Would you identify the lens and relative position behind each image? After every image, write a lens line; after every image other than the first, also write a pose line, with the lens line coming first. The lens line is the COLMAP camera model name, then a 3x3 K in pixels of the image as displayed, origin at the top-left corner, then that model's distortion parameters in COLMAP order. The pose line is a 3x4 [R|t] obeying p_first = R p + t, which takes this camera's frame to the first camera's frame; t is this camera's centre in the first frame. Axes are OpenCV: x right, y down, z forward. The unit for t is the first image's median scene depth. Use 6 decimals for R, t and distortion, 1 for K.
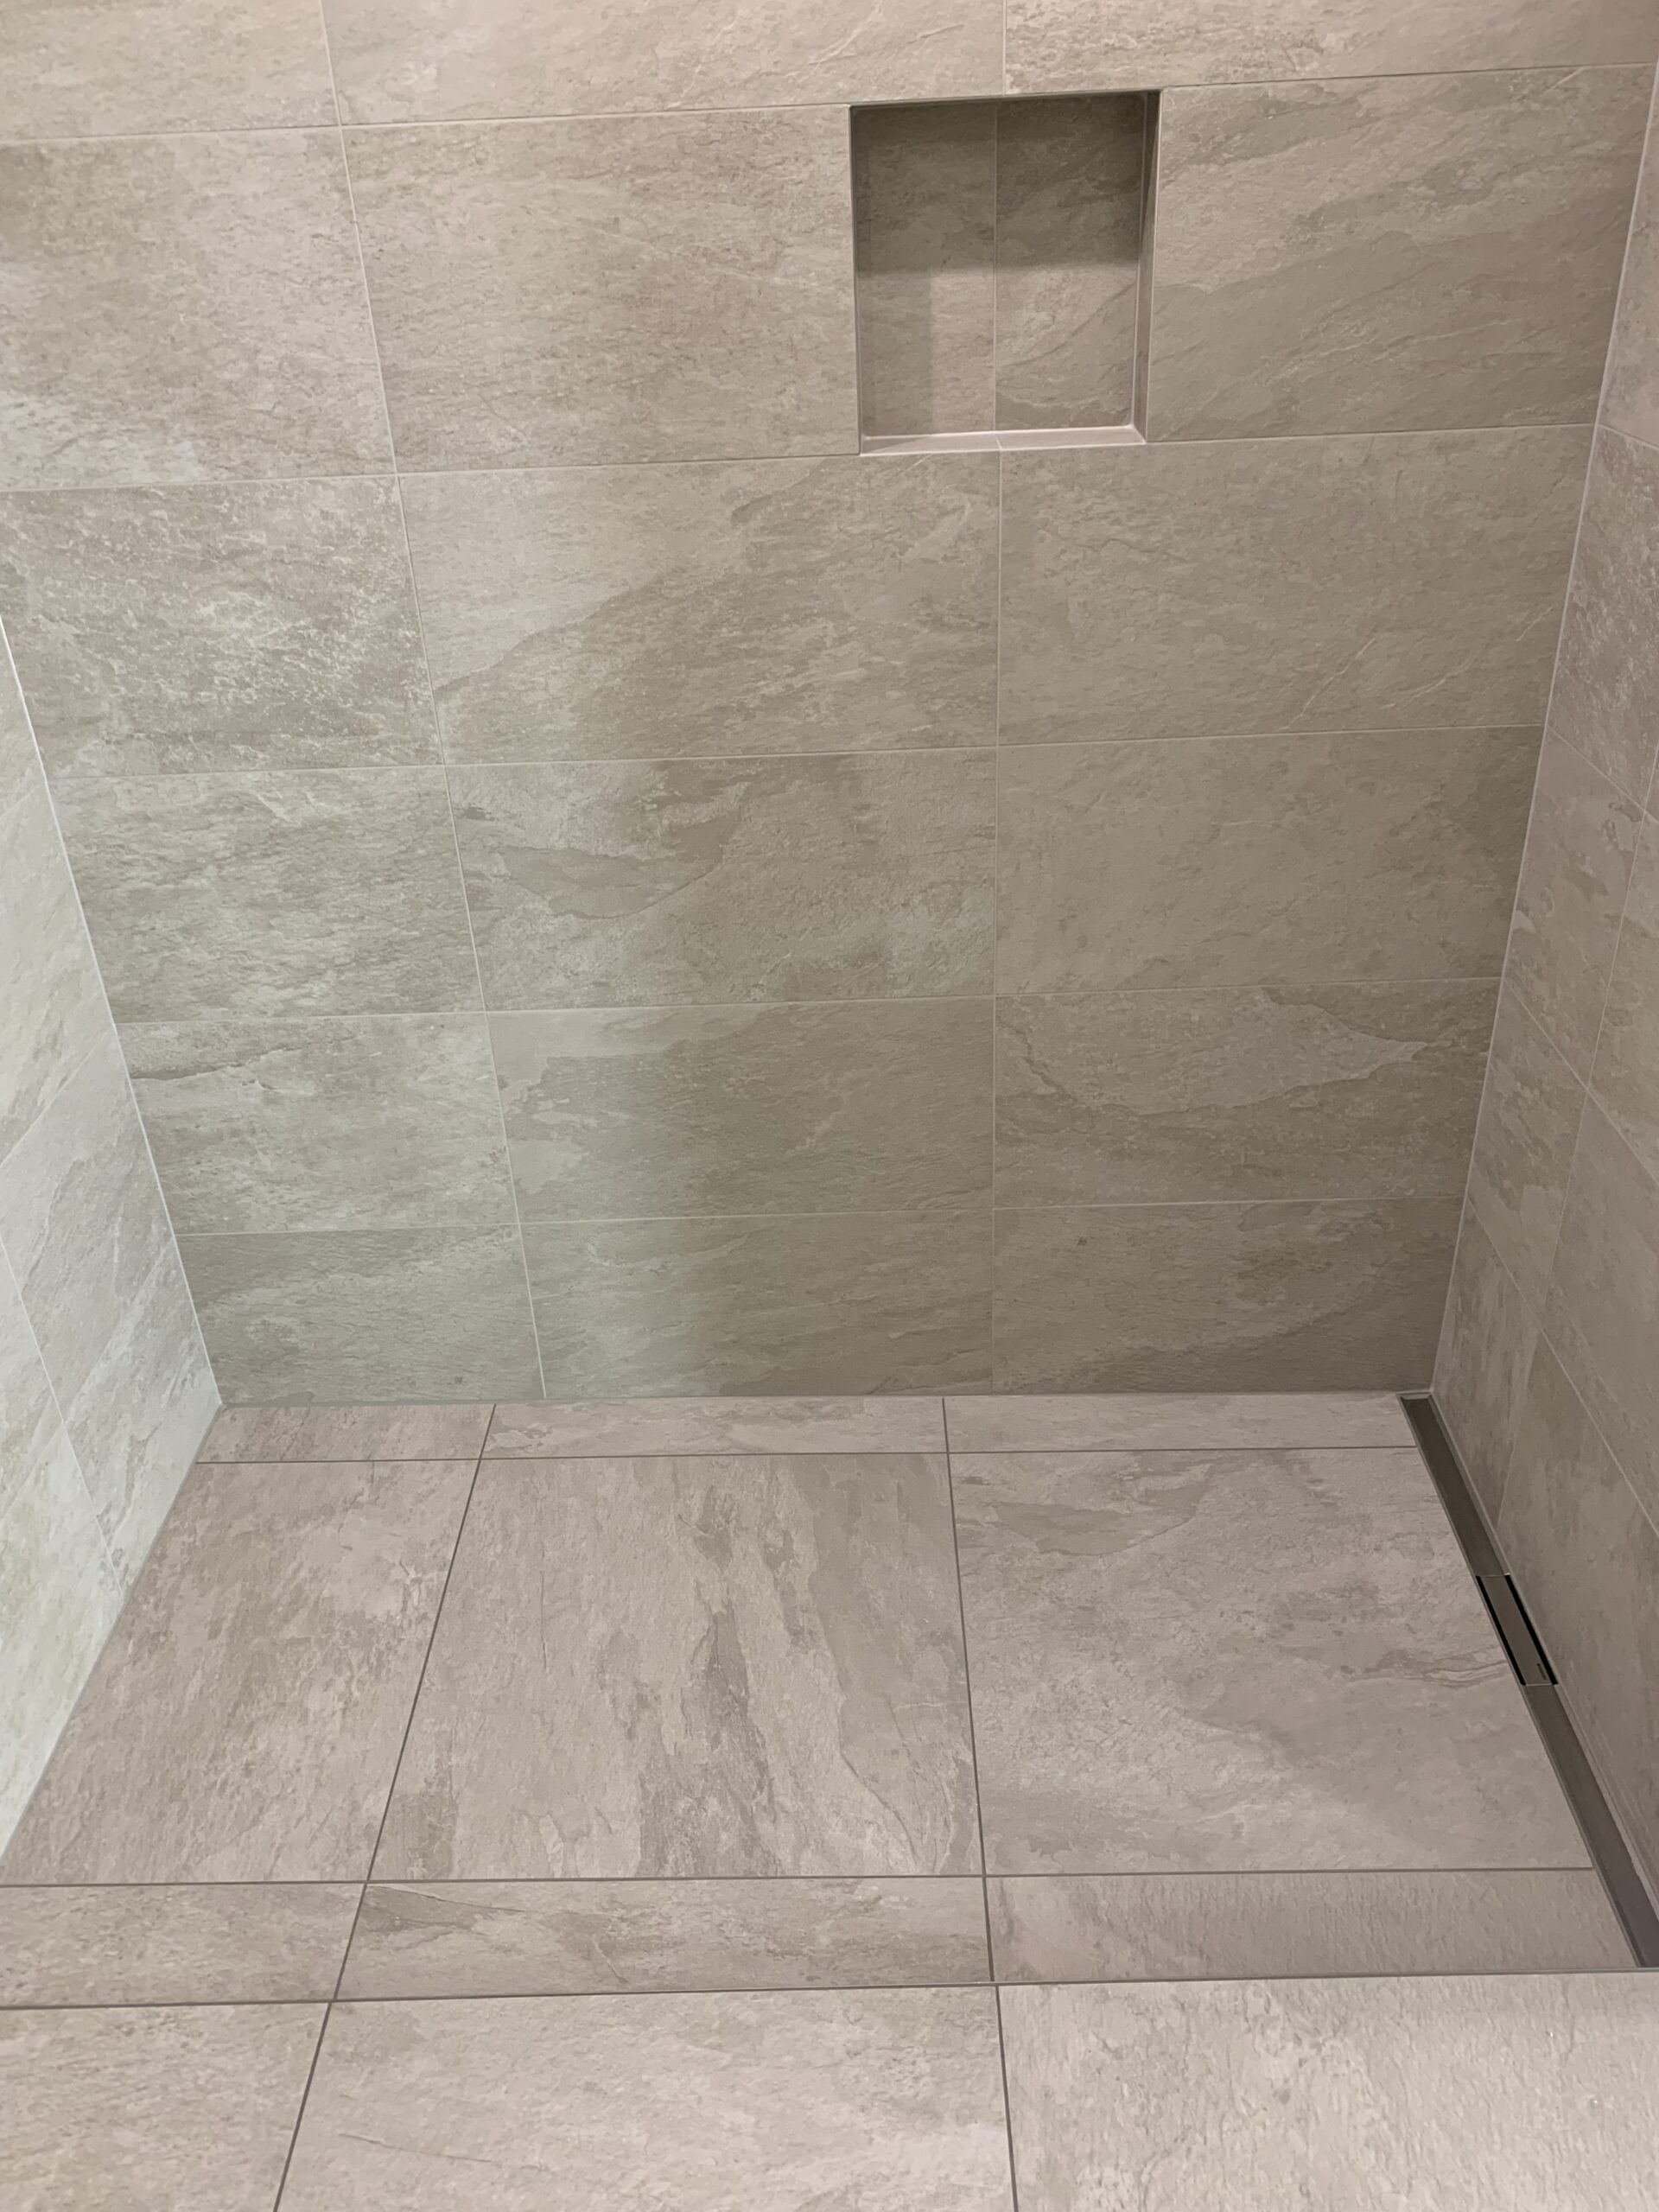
lens RADIAL K [[1705.9, 0, 812.6], [0, 1705.9, 1096.3], [0, 0, 1]] dist [0.003166, -0.010656]
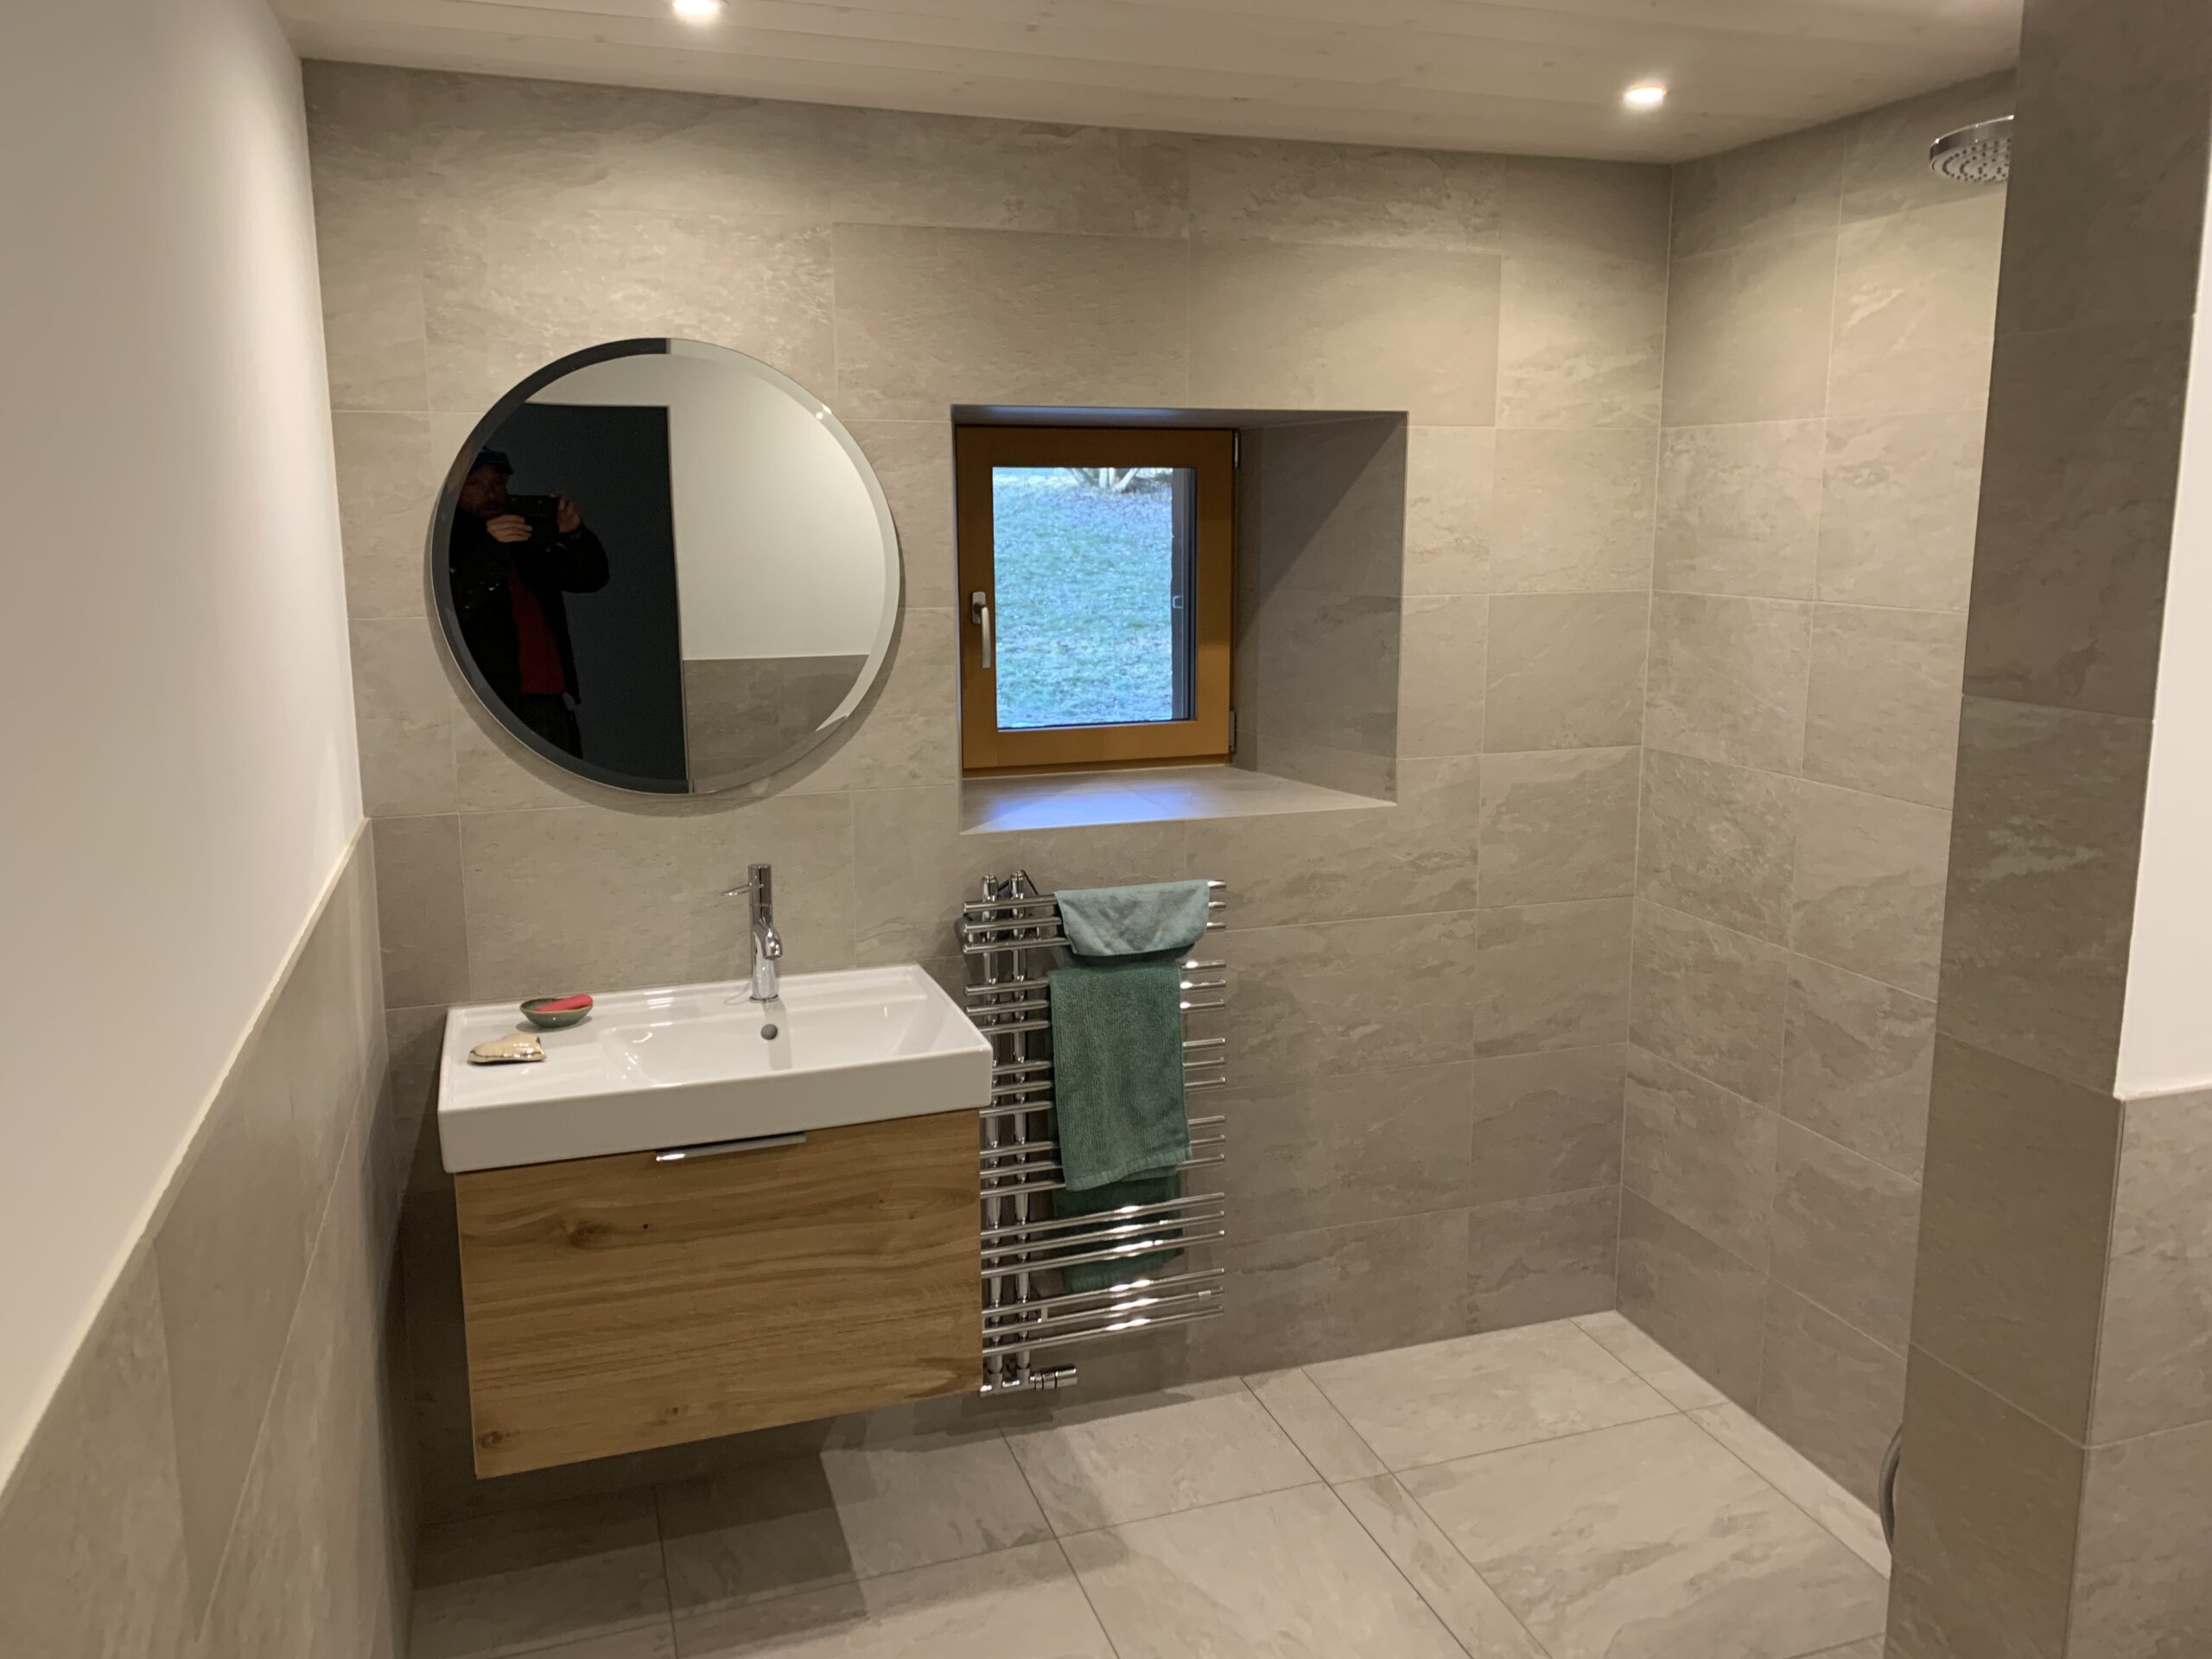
lens RADIAL K [[1705.9, 0, 1101.7], [0, 1705.9, 820.0], [0, 0, 1]] dist [0.003166, -0.010656]
pose [[0.319392, 0.210126, -0.924032, 1.134020], [-0.487994, 0.872342, 0.029696, -0.034436], [0.812312, 0.441438, 0.381160, -0.212619]]
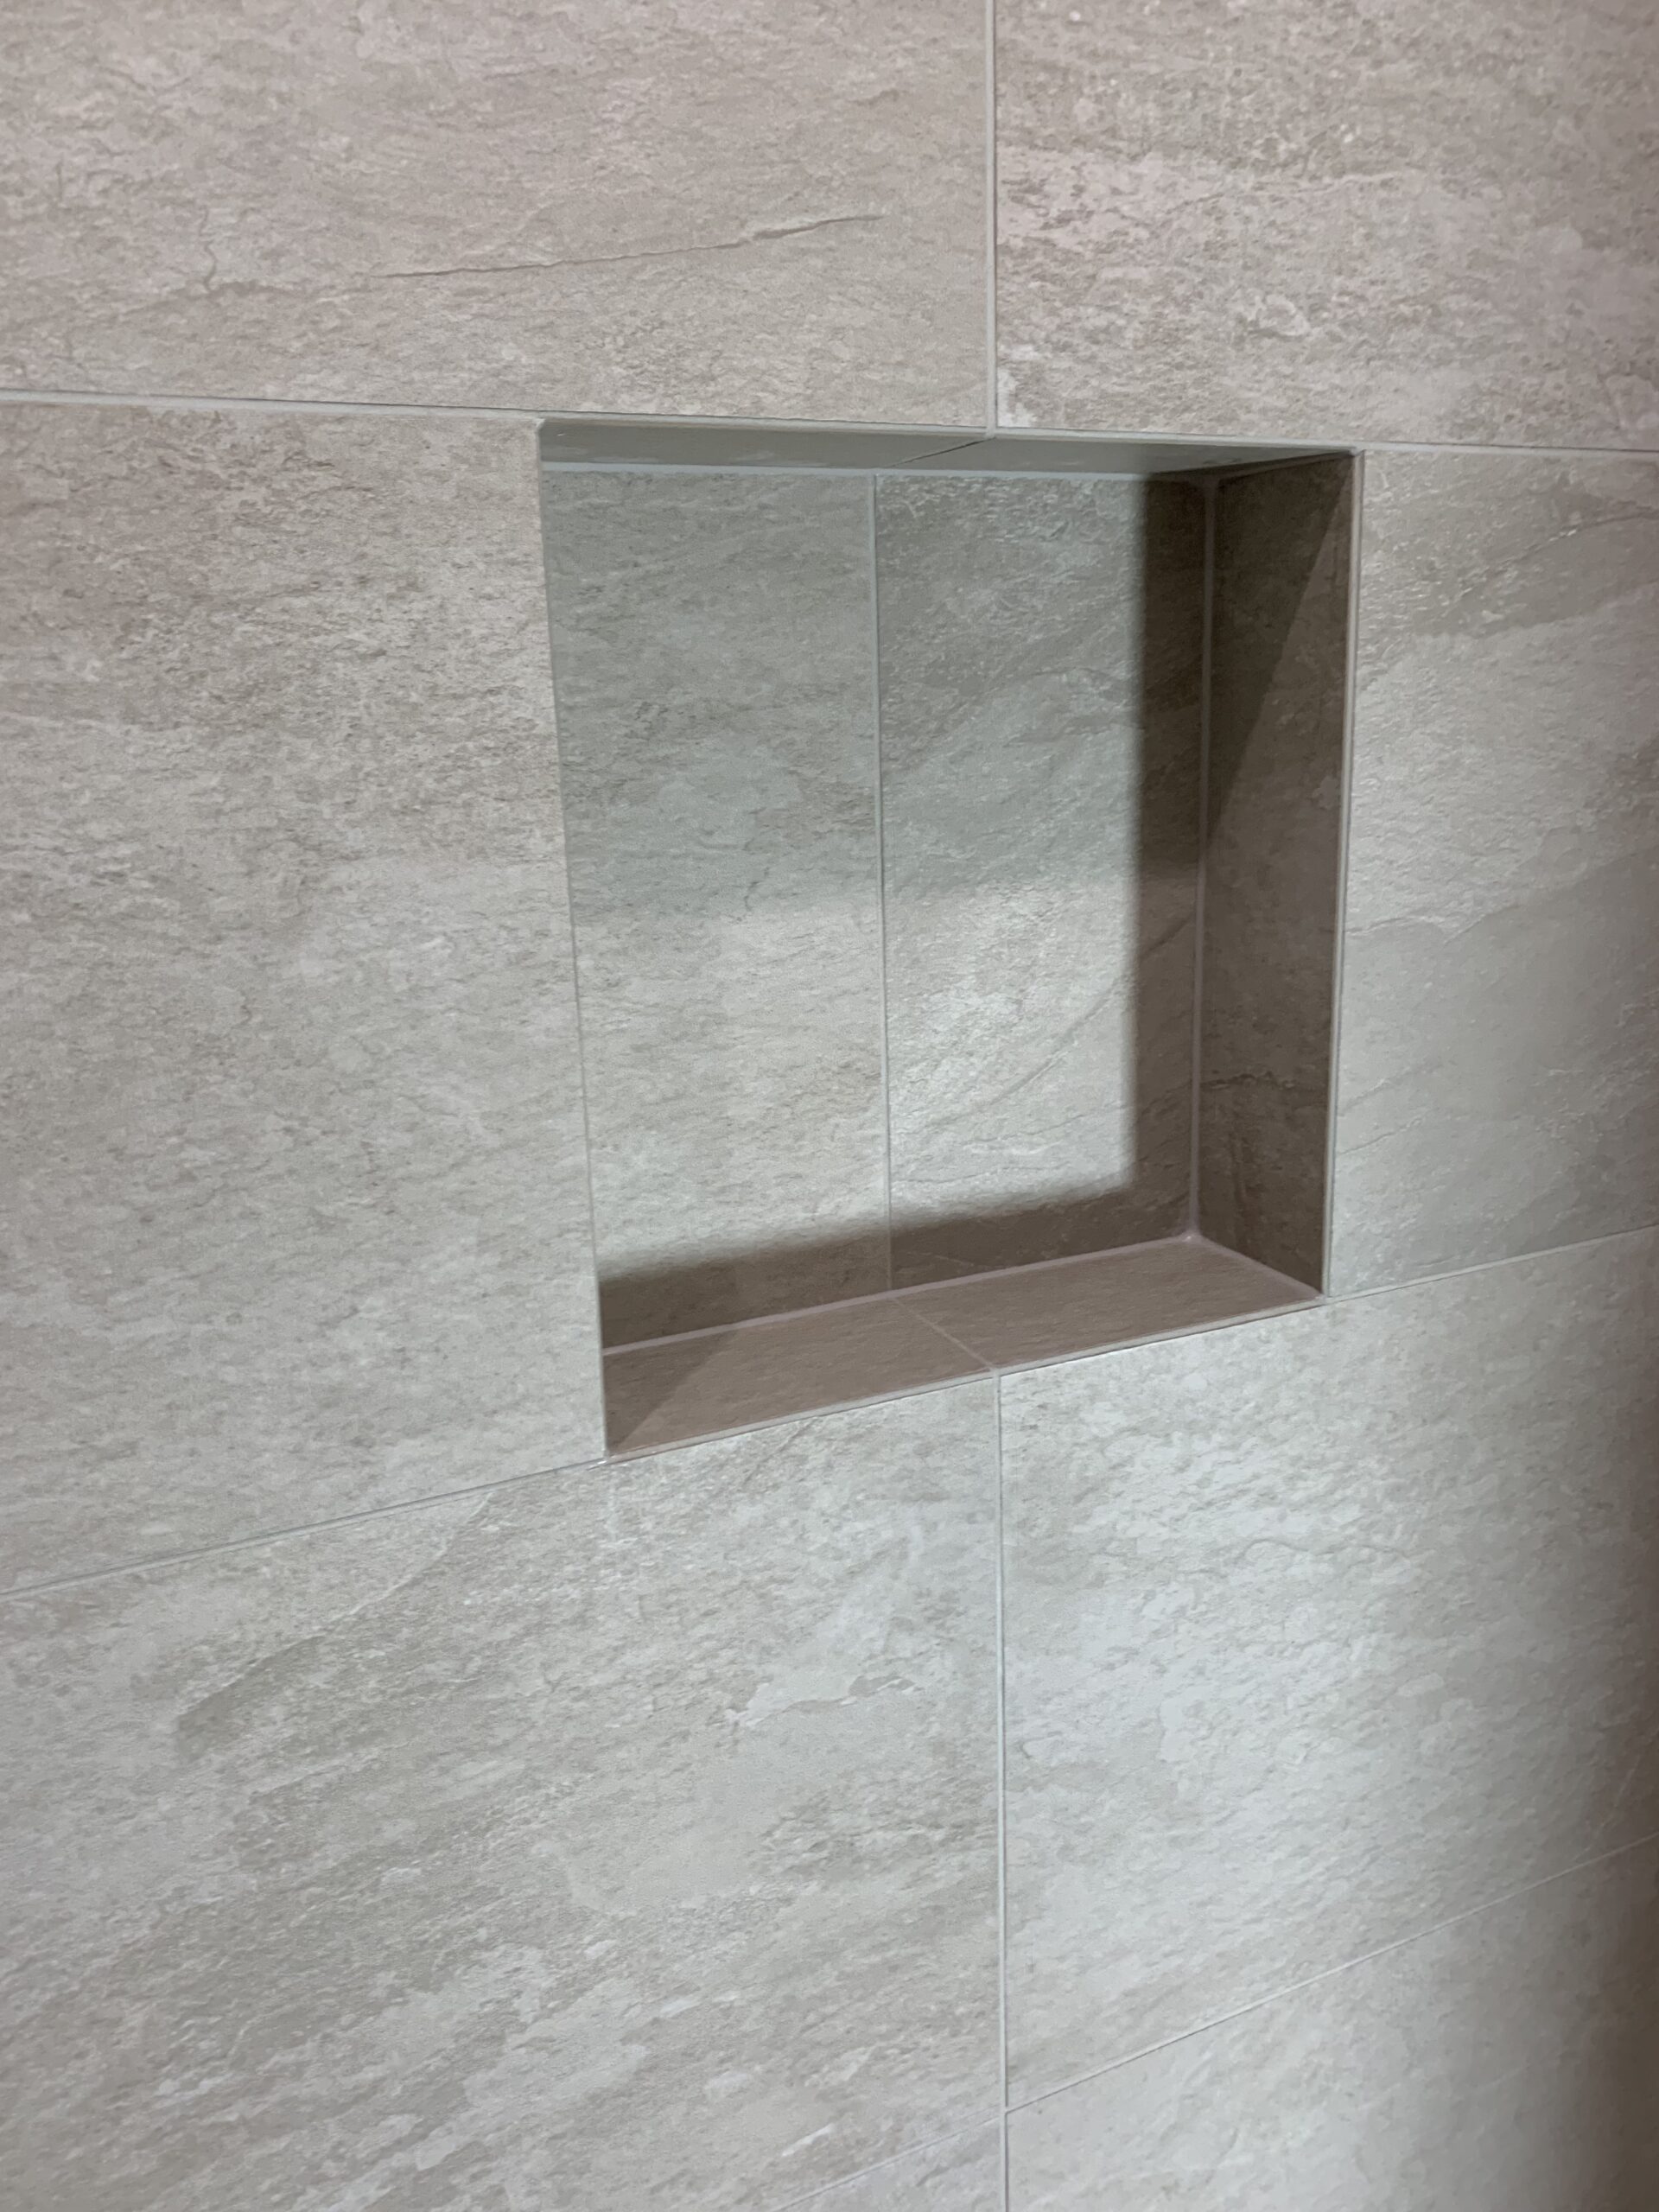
lens RADIAL K [[1705.9, 0, 820.8], [0, 1705.9, 1099.8], [0, 0, 1]] dist [0.003166, -0.010656]
pose [[0.895444, -0.089064, 0.436174, -0.062771], [0.214481, 0.944882, -0.247379, -0.331215], [-0.390100, 0.315065, 0.865191, 0.653516]]
